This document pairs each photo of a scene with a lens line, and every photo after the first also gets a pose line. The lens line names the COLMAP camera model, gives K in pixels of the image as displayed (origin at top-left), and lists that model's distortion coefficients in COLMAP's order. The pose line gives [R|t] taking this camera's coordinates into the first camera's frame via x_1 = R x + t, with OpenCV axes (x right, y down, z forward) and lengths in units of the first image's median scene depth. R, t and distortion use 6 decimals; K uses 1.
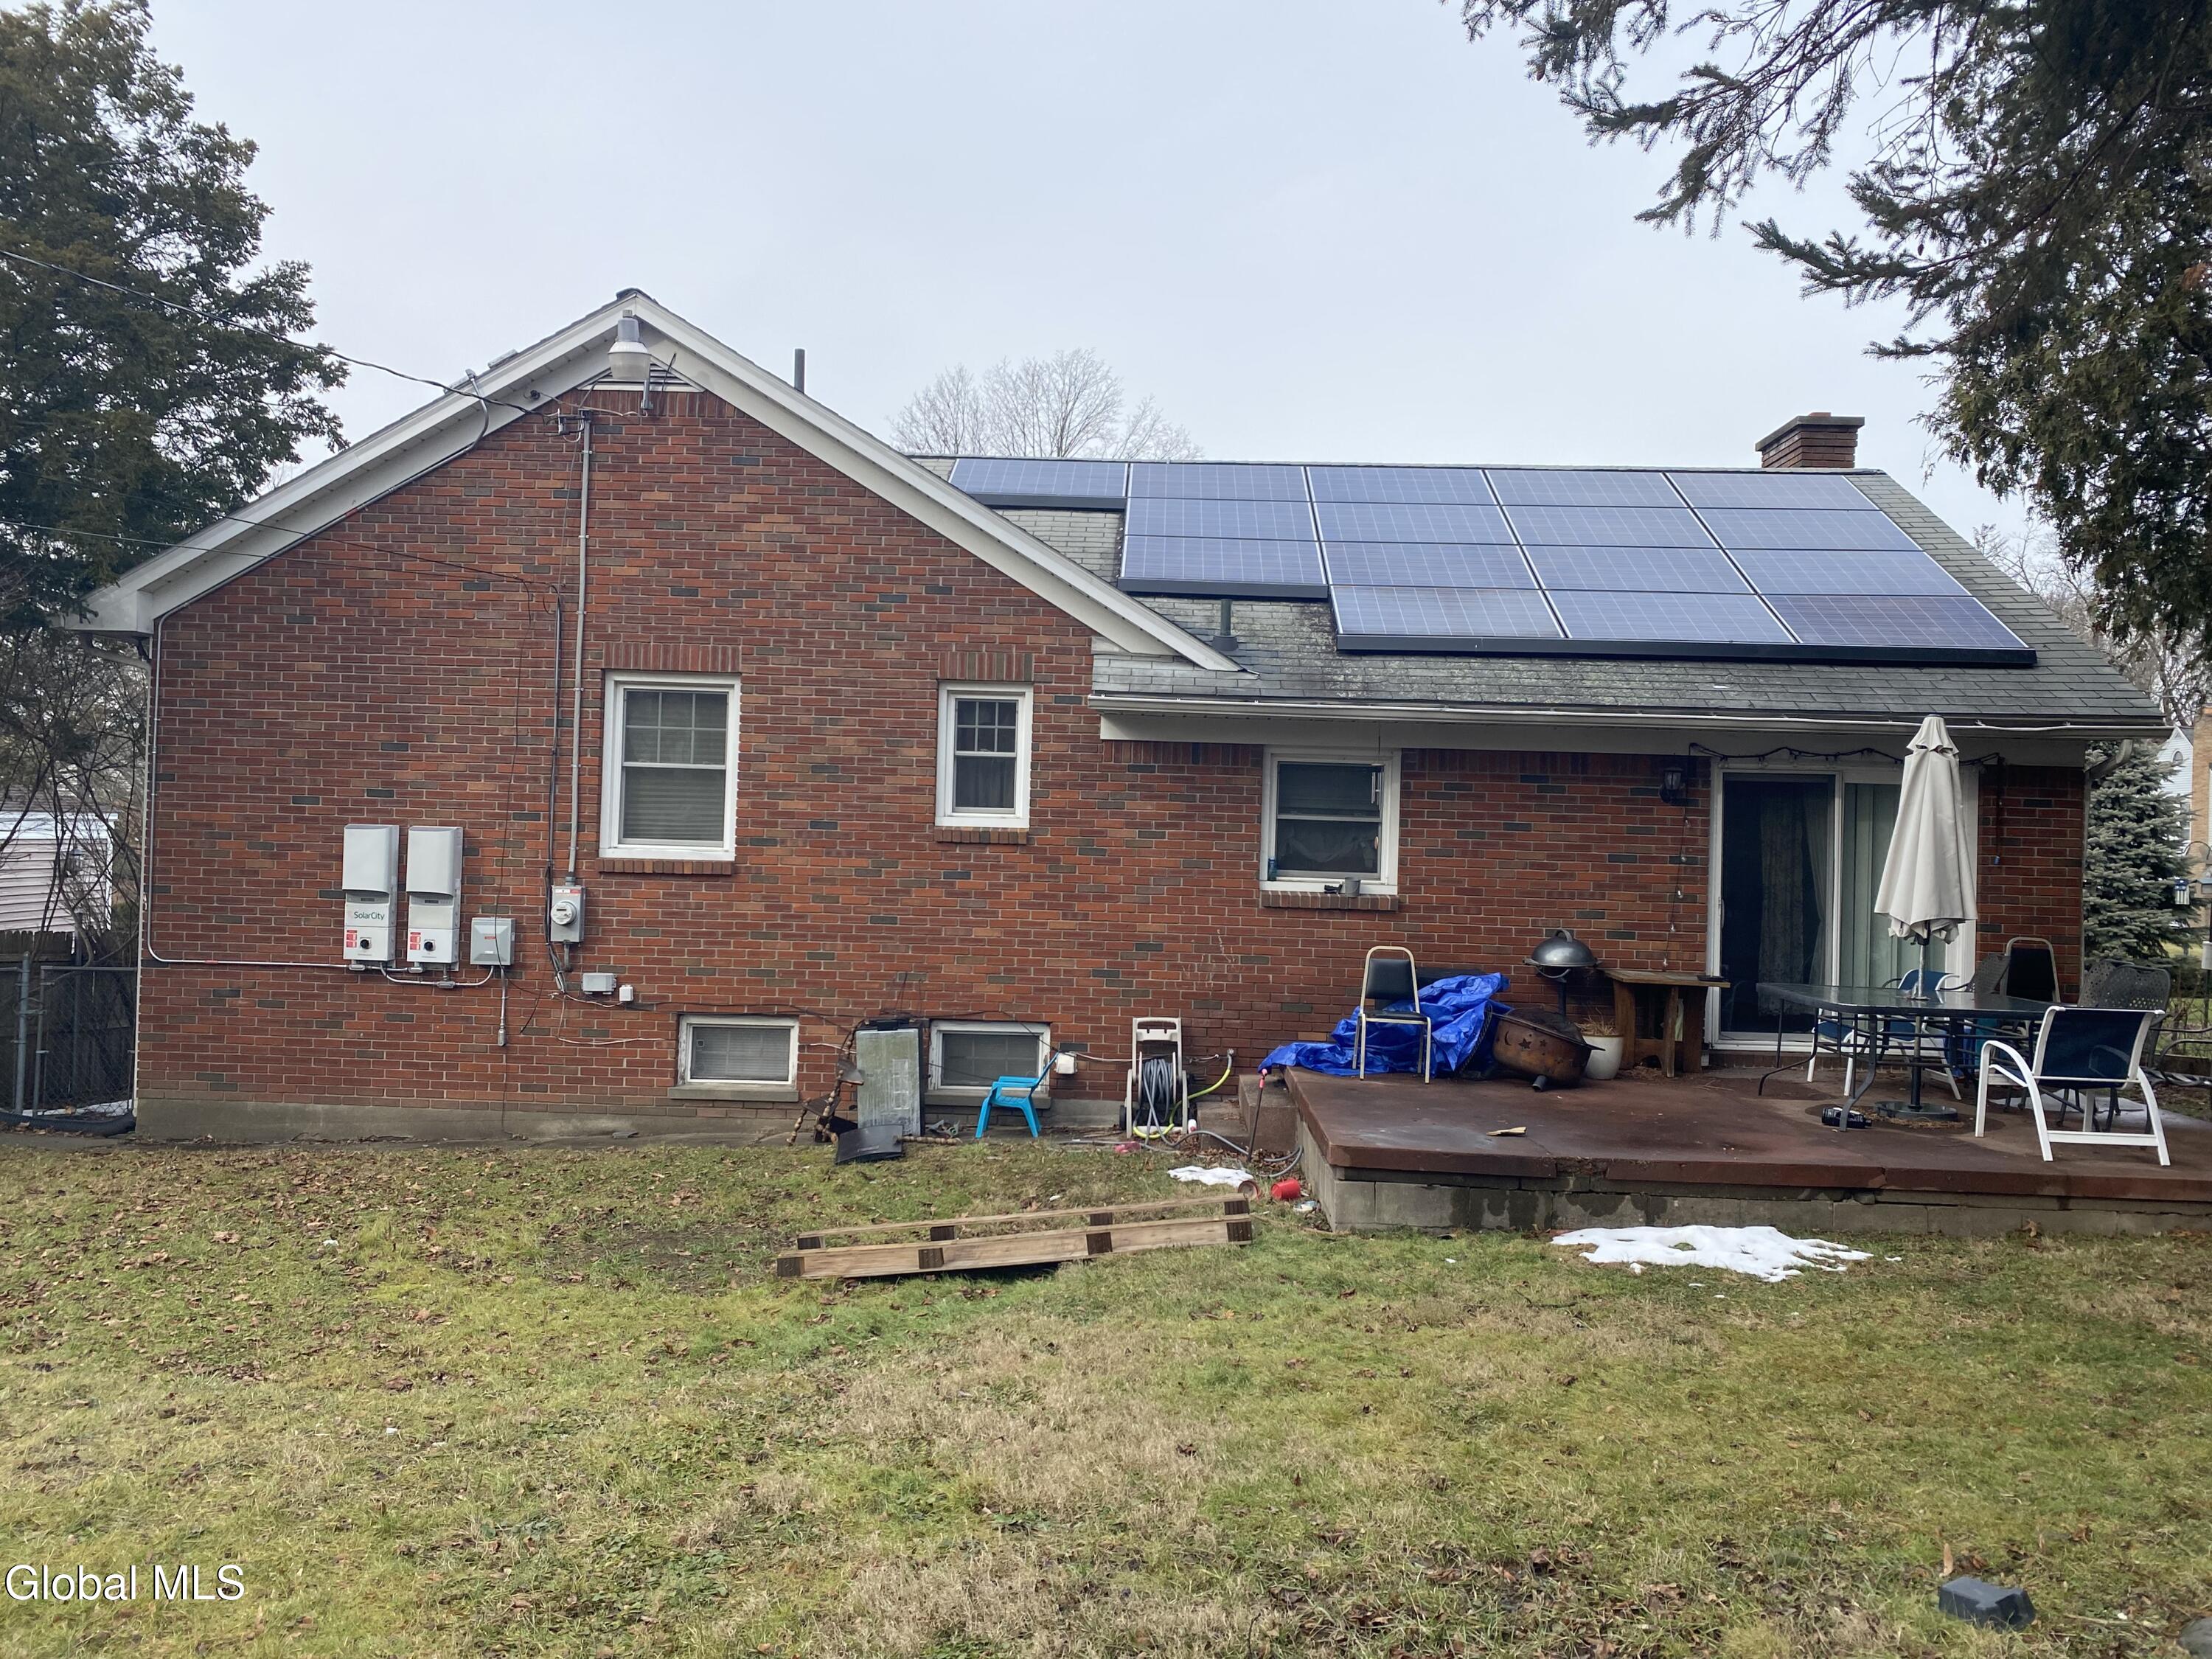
lens RADIAL K [[1675.5, 0, 1103.4], [0, 1675.5, 820.0], [0, 0, 1]] dist [0.049221, -0.056259]
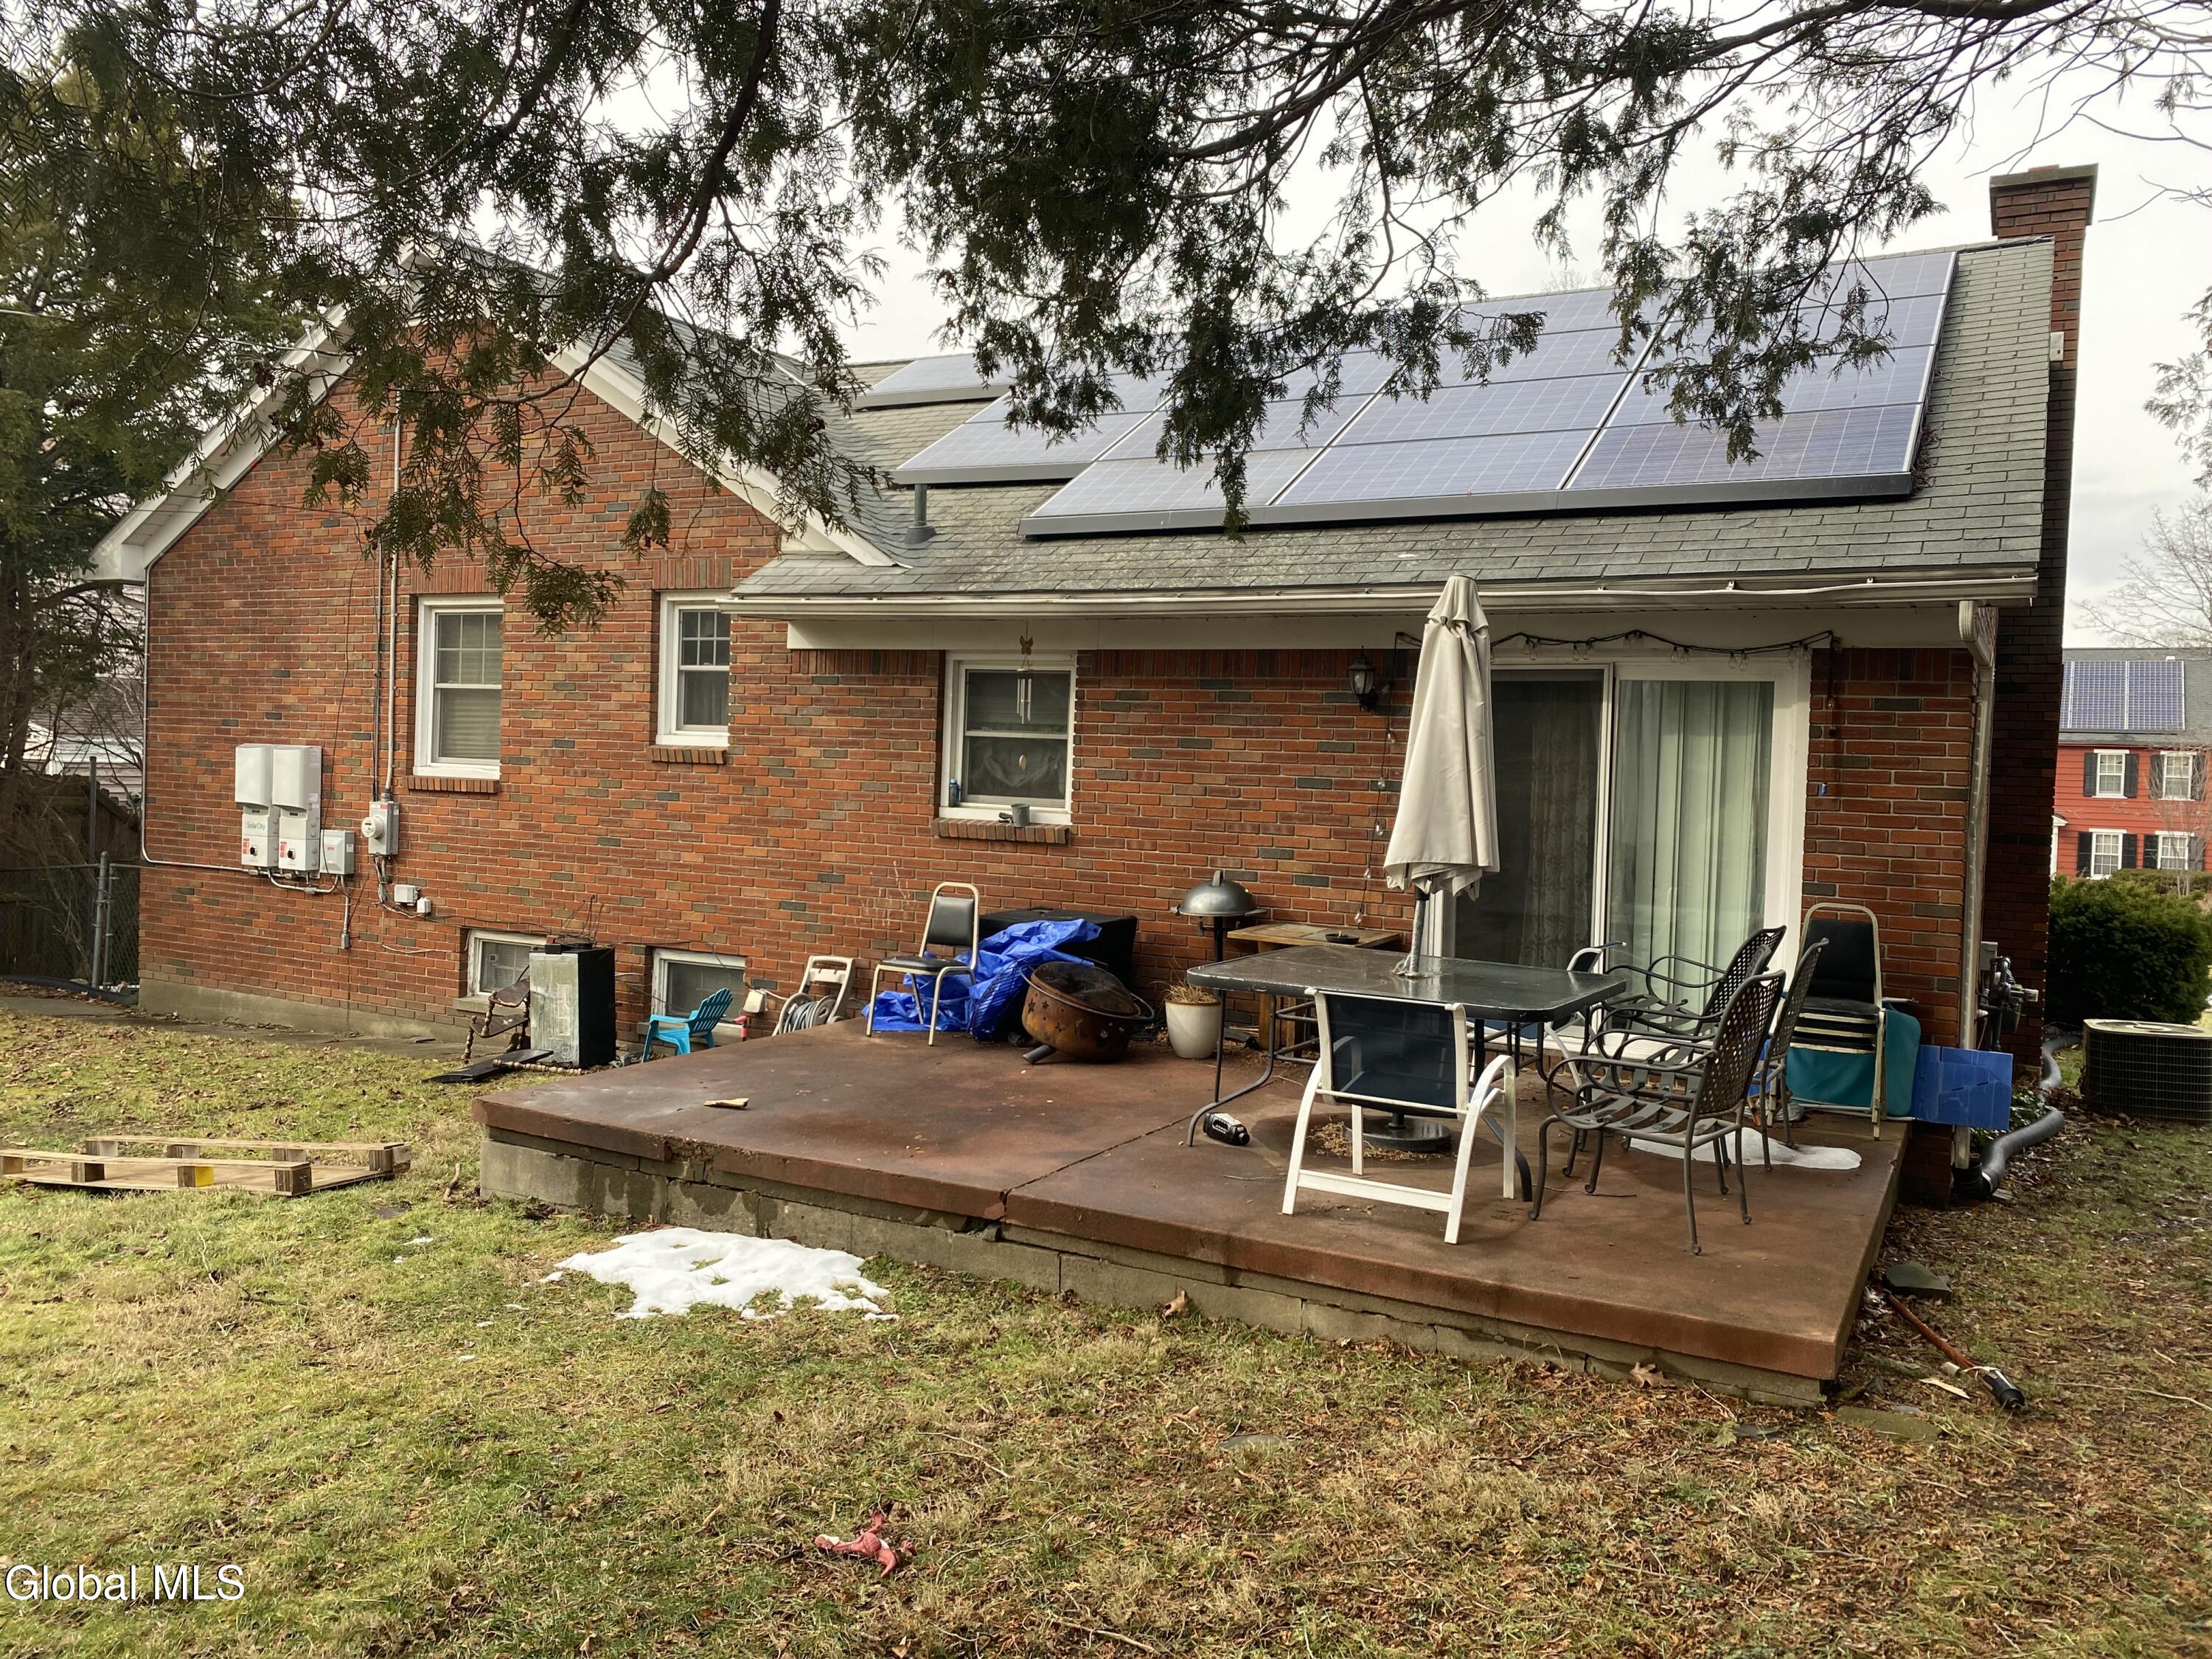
lens RADIAL K [[1675.5, 0, 1092.7], [0, 1675.5, 822.5], [0, 0, 1]] dist [0.049221, -0.056259]
pose [[0.891553, 0.018562, -0.452535, 0.557066], [-0.004070, 0.999448, 0.032978, 0.015267], [0.452897, -0.027560, 0.891137, 0.257578]]
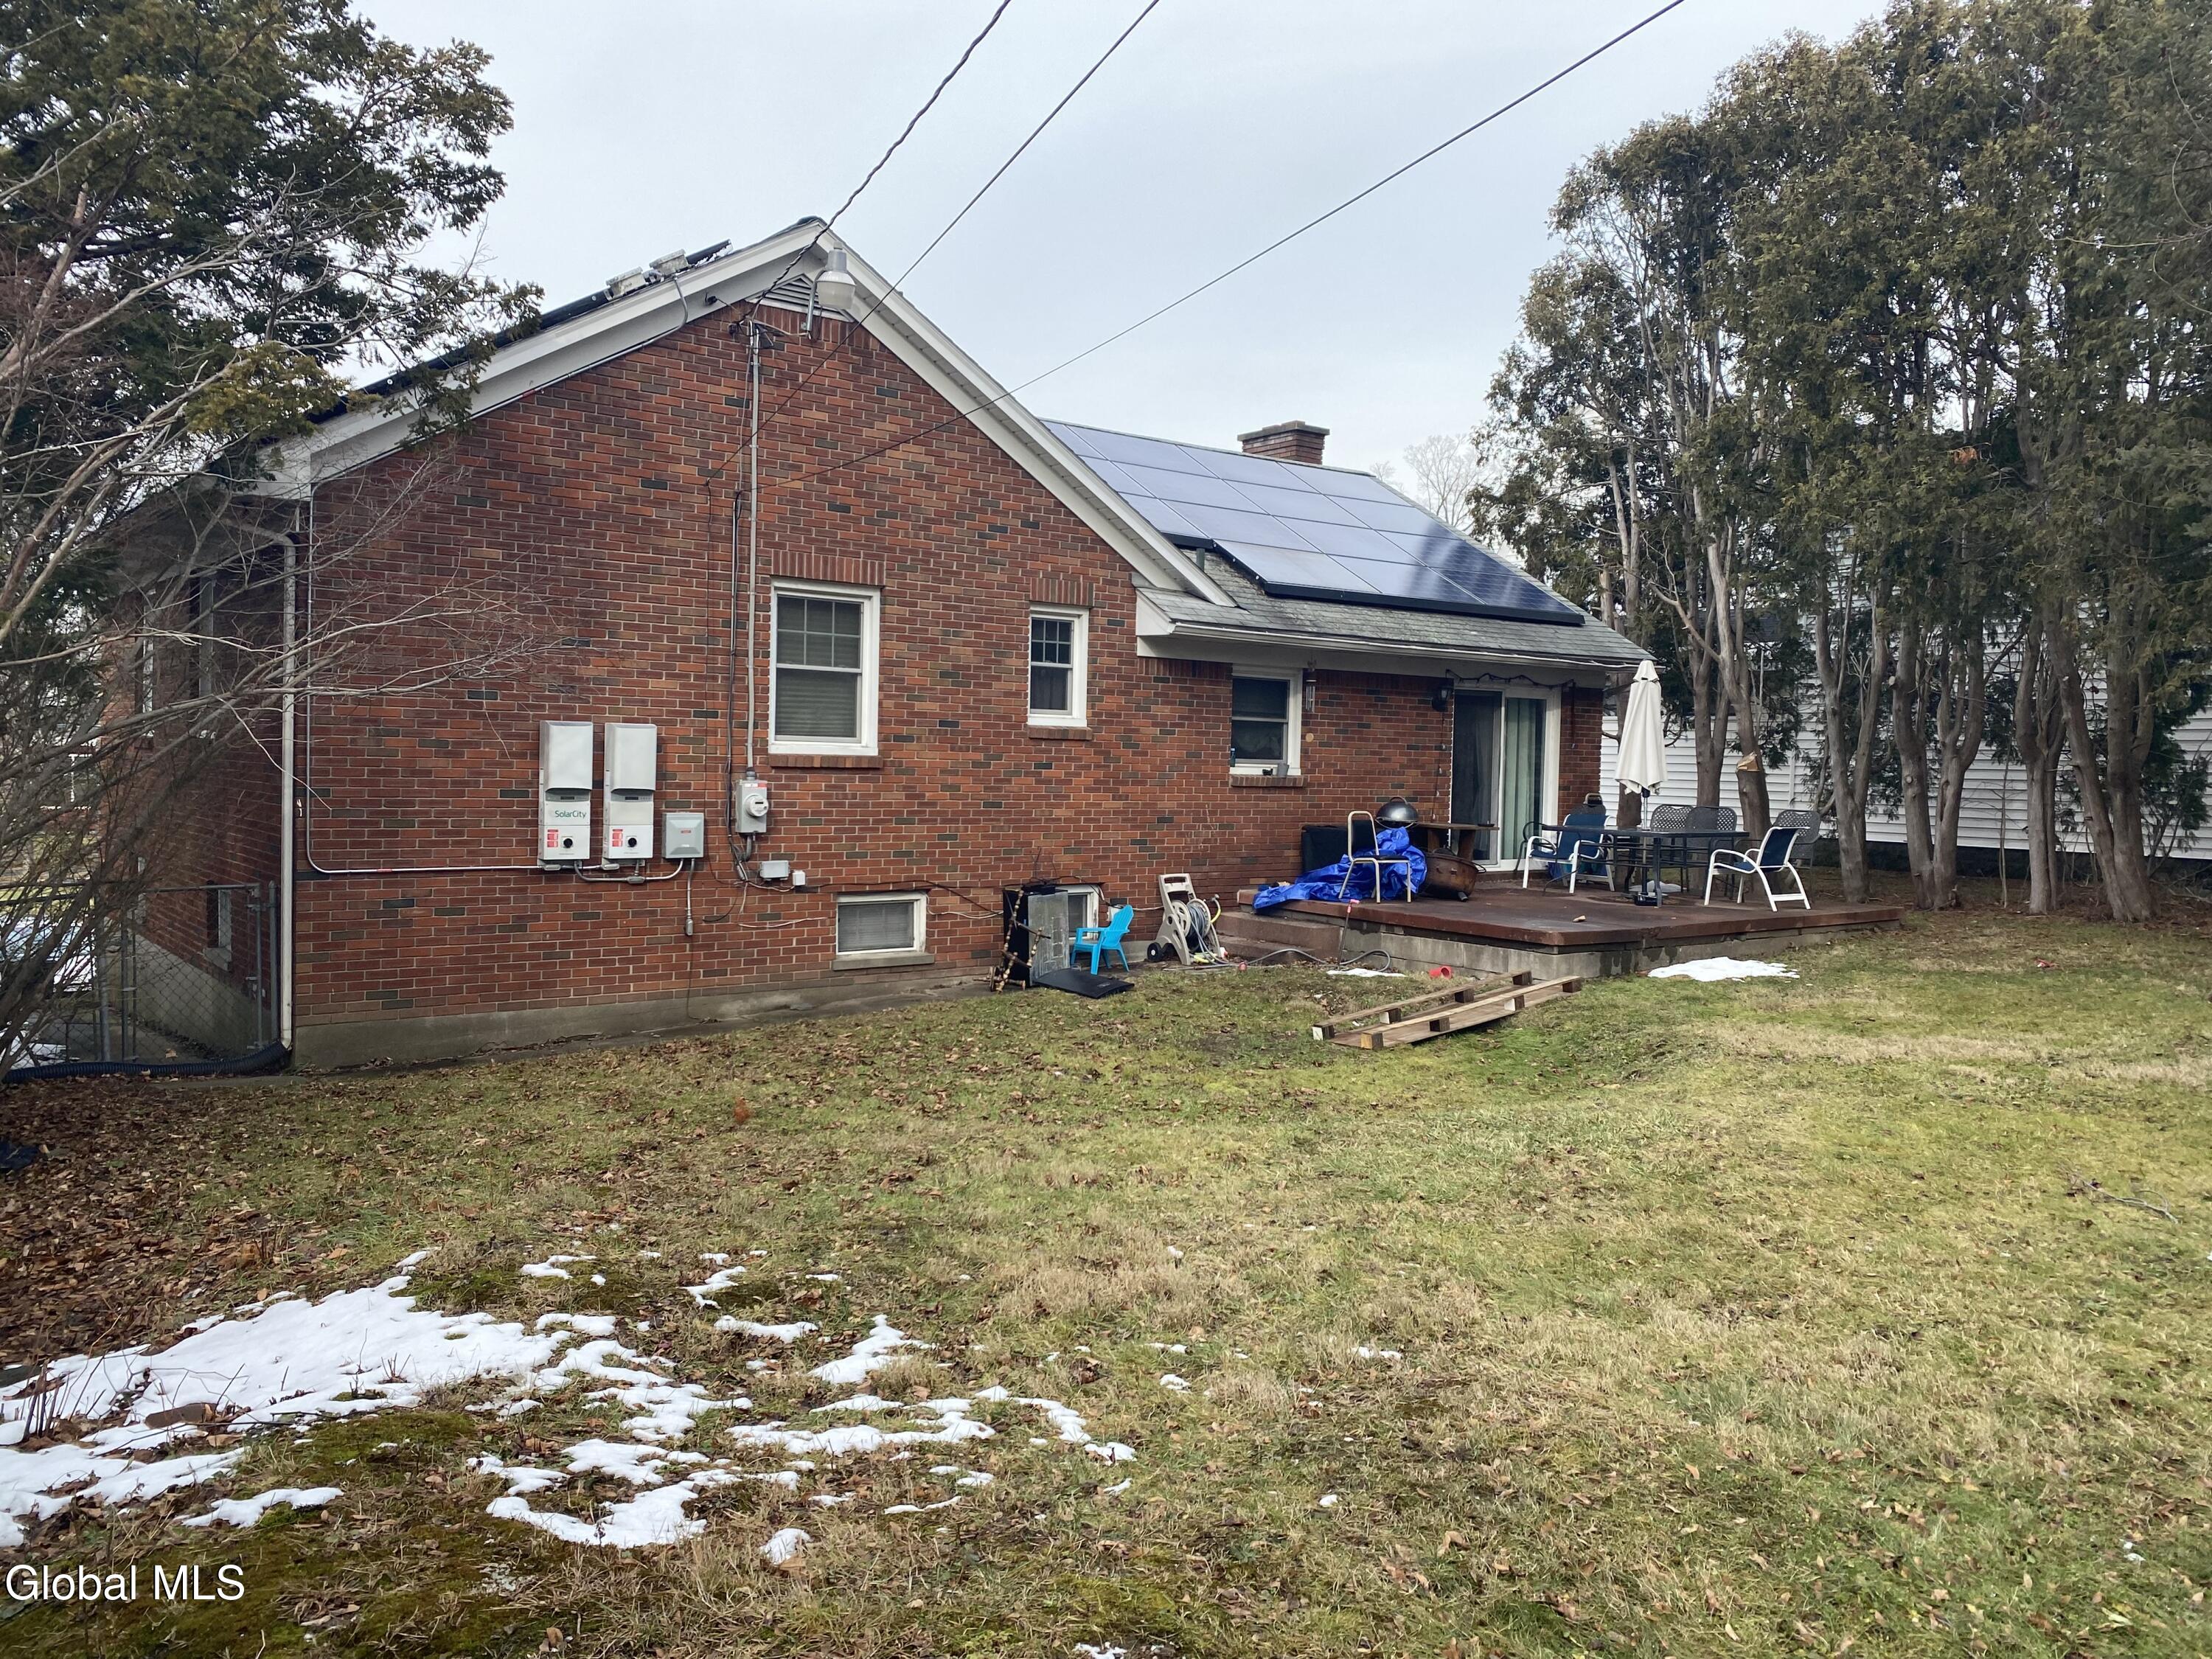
lens RADIAL K [[1675.5, 0, 1123.1], [0, 1675.5, 823.5], [0, 0, 1]] dist [0.049221, -0.056259]
pose [[0.763459, -0.035830, 0.644862, -0.819076], [-0.010791, 0.997613, 0.068204, -0.008427], [-0.645766, -0.059030, 0.761250, 0.043811]]
